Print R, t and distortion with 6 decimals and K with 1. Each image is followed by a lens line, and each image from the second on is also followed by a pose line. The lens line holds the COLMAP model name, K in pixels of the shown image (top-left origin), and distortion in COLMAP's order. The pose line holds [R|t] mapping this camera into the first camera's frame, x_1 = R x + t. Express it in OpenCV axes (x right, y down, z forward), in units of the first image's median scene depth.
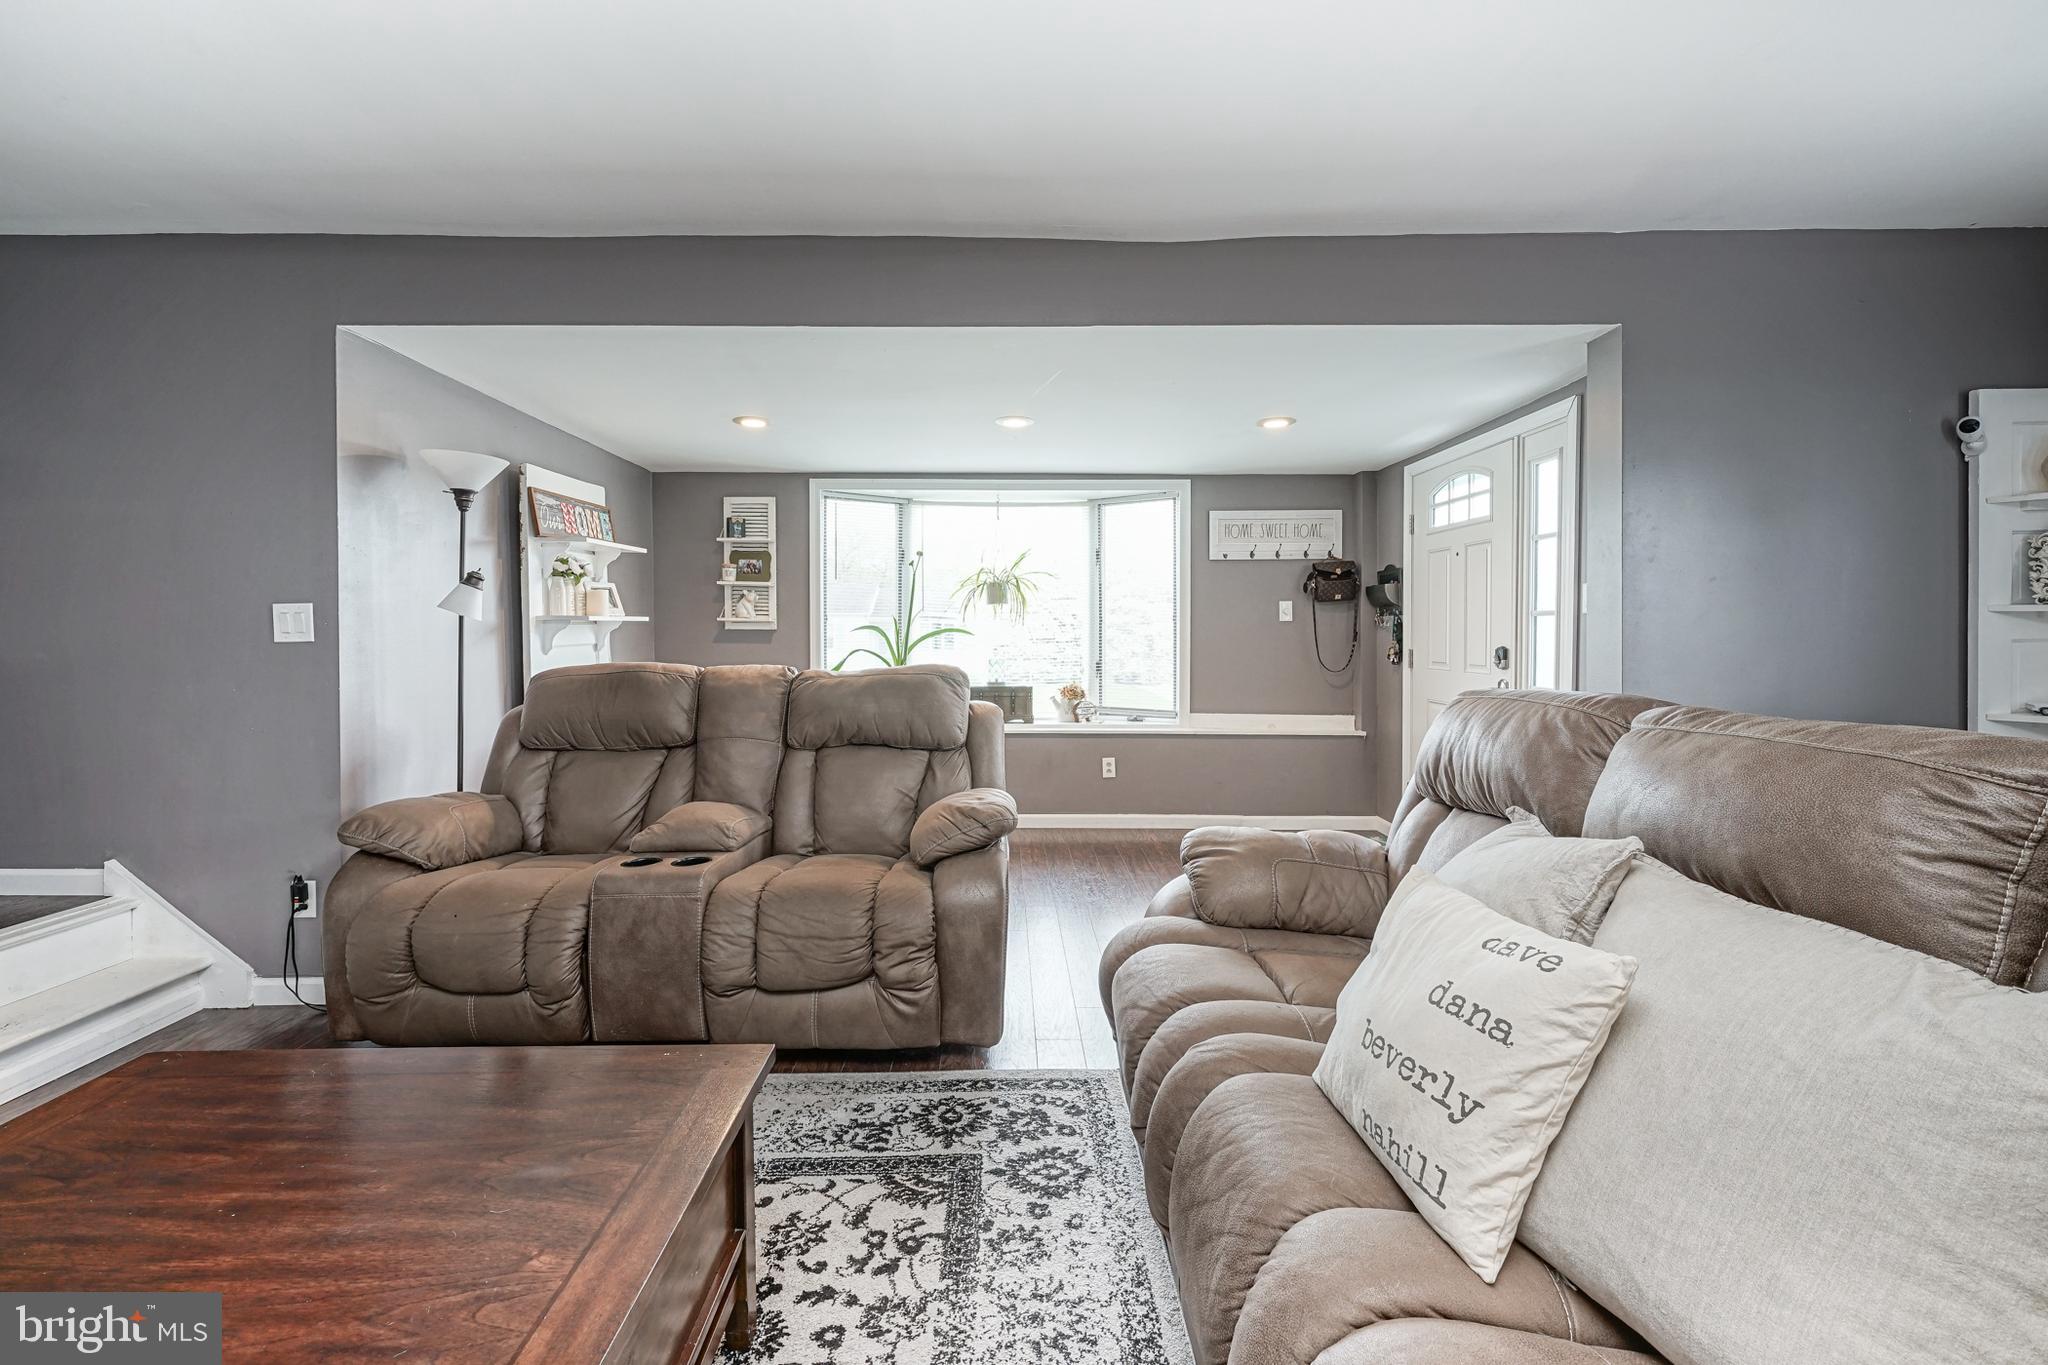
lens RADIAL K [[834.8, 0, 993.0], [0, 834.8, 647.6], [0, 0, 1]] dist [-0.000566, -0.000281]
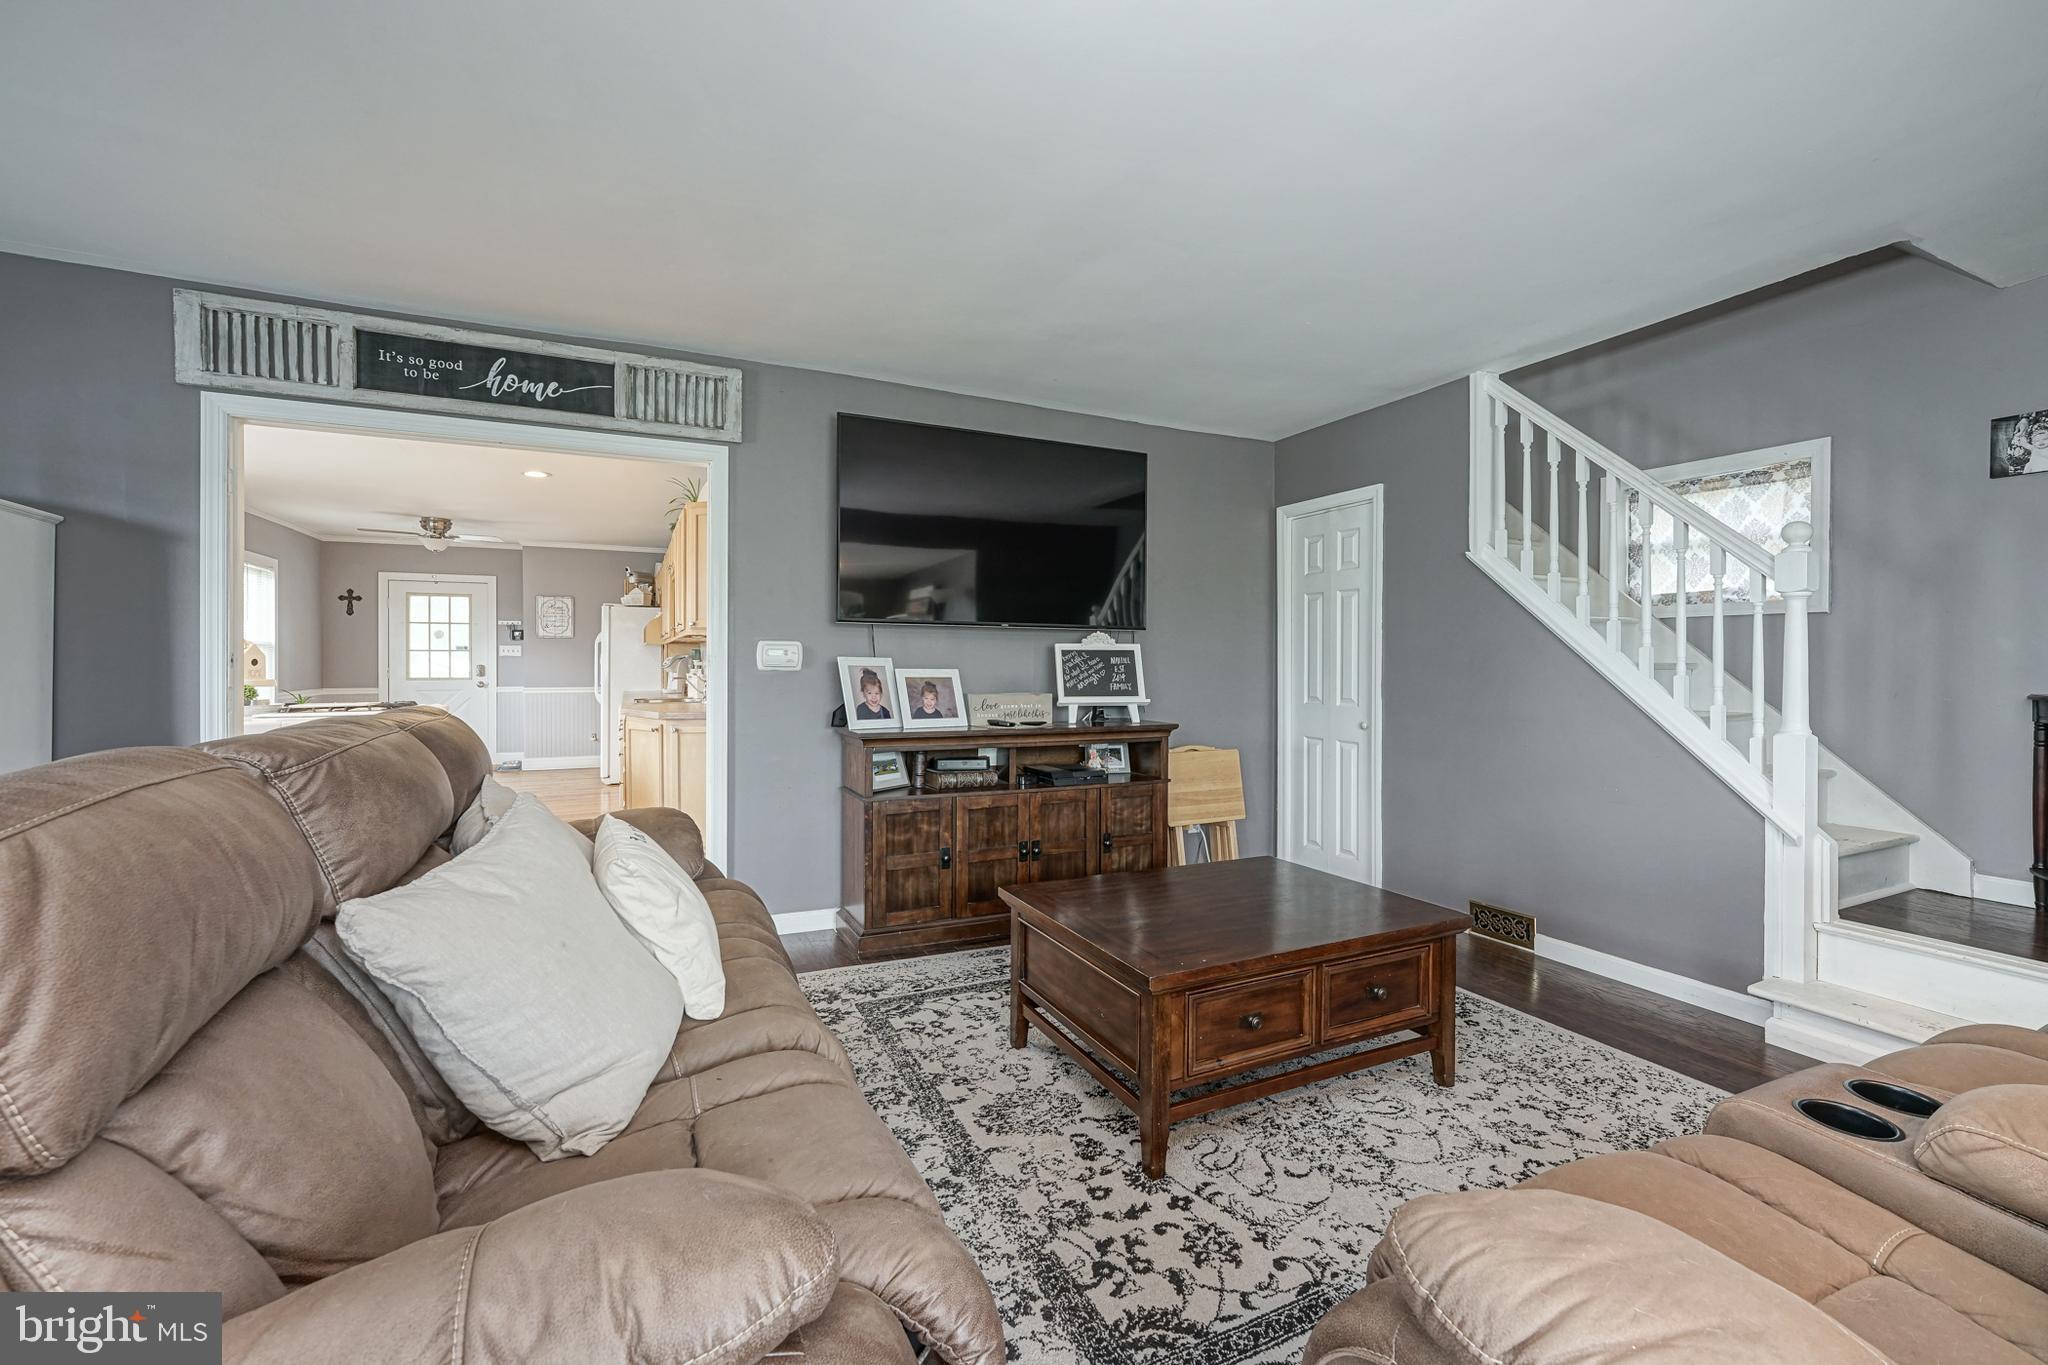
lens RADIAL K [[800.7, 0, 1018.7], [0, 800.7, 668.6], [0, 0, 1]] dist [-0.000484, 0.000125]
pose [[-0.895784, 0.005765, -0.444452, 0.246916], [-0.002866, 0.999820, 0.018746, -0.008626], [0.444480, 0.018066, -0.895607, 1.080171]]
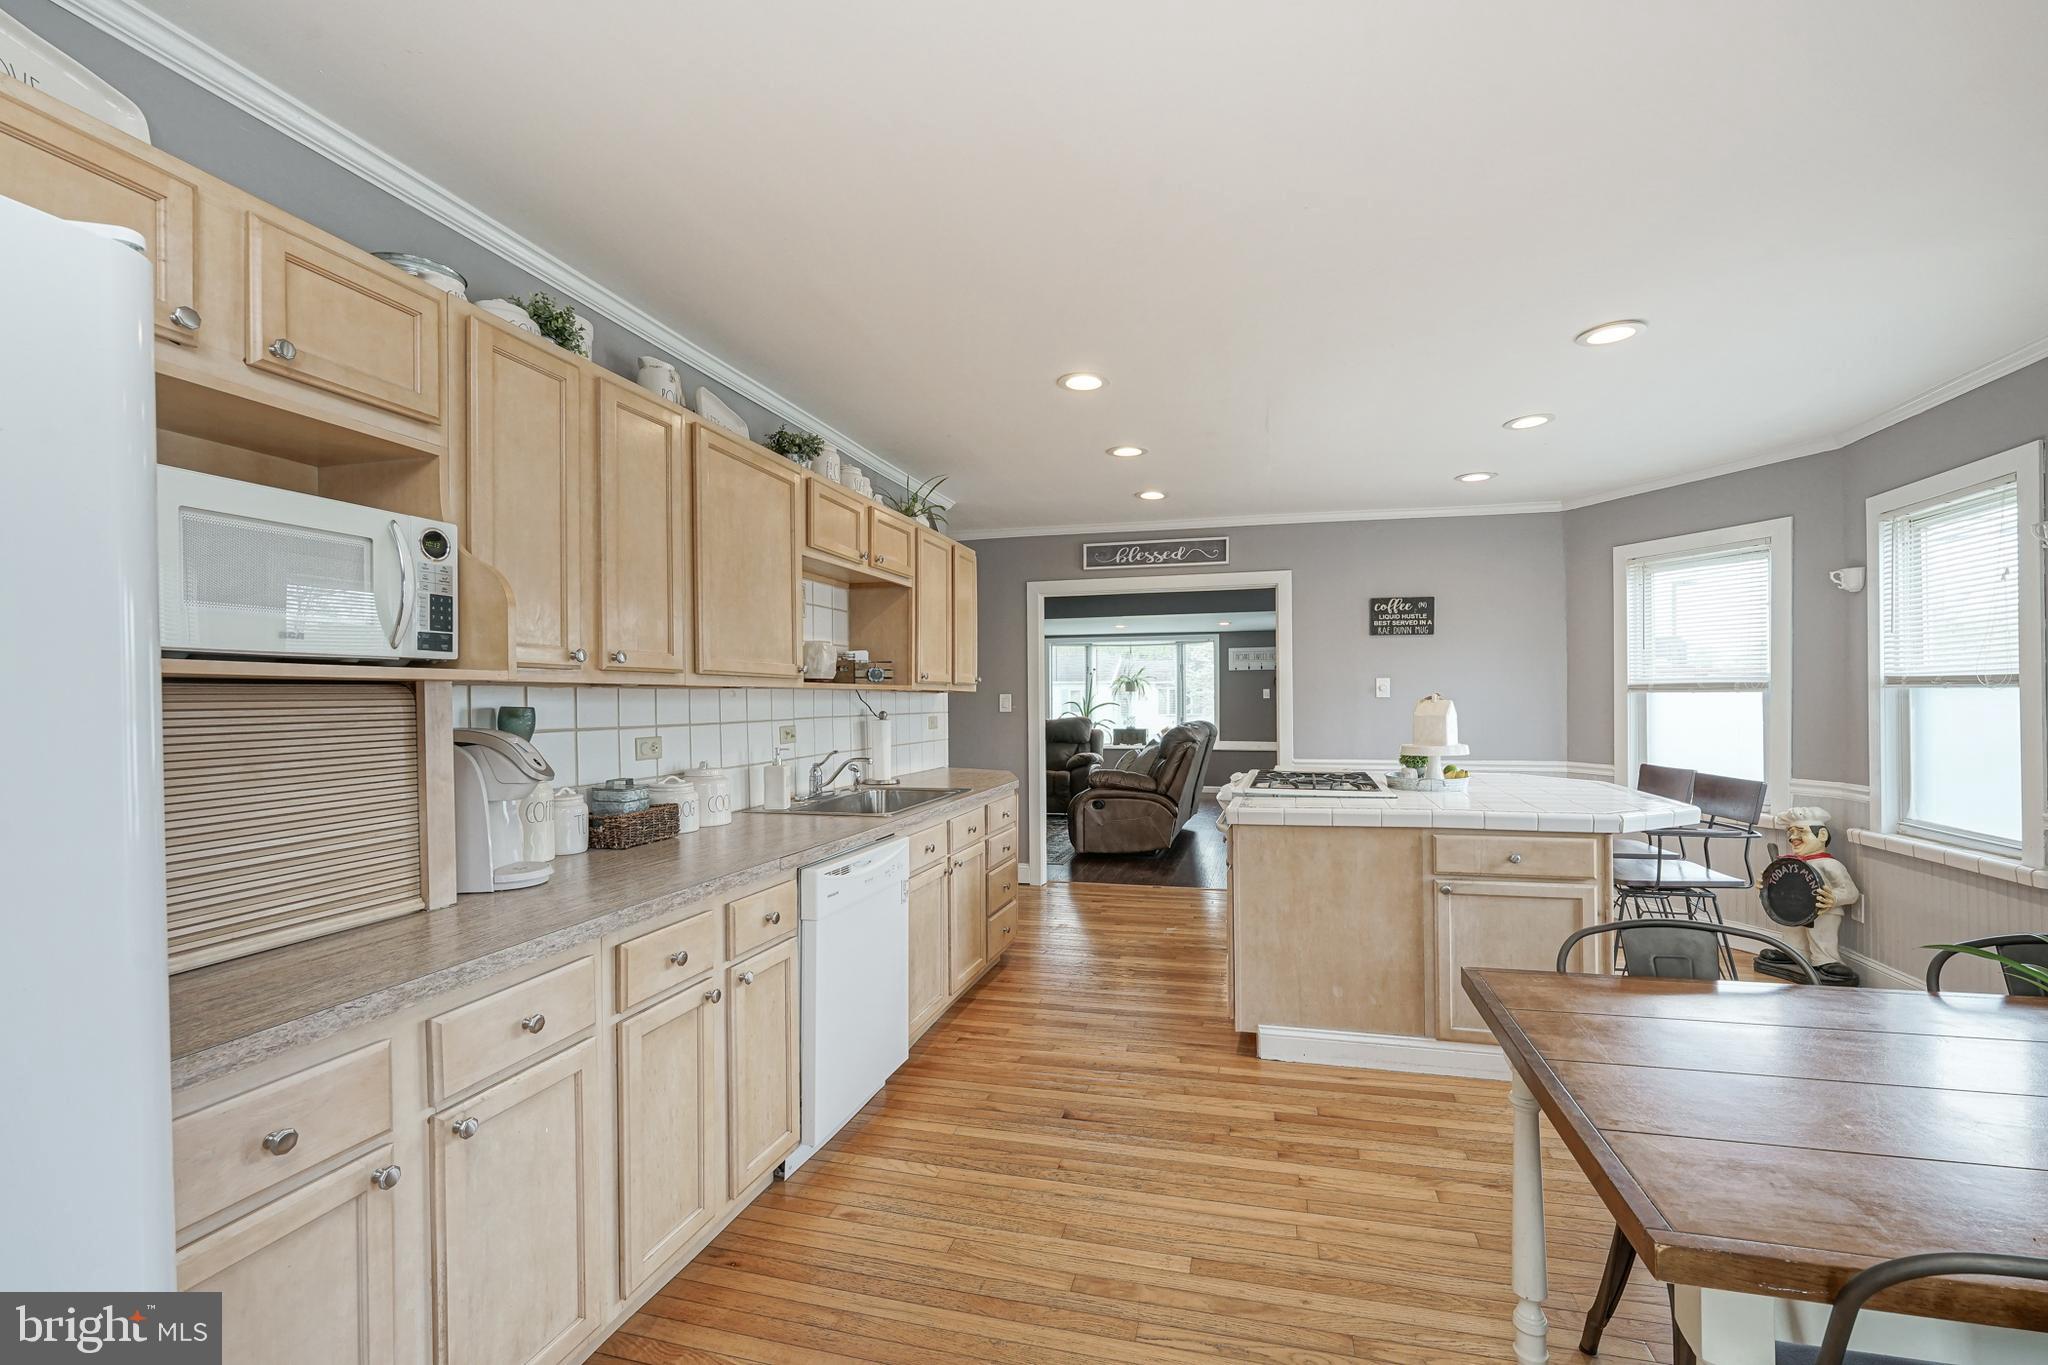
lens RADIAL K [[859.2, 0, 1052.0], [0, 859.2, 707.3], [0, 0, 1]] dist [-0.001604, 0.000021]
pose [[0.971528, -0.001679, -0.236918, 0.671906], [0.001370, 0.999998, -0.001469, -0.012255], [0.236920, 0.001102, 0.971529, -2.471748]]
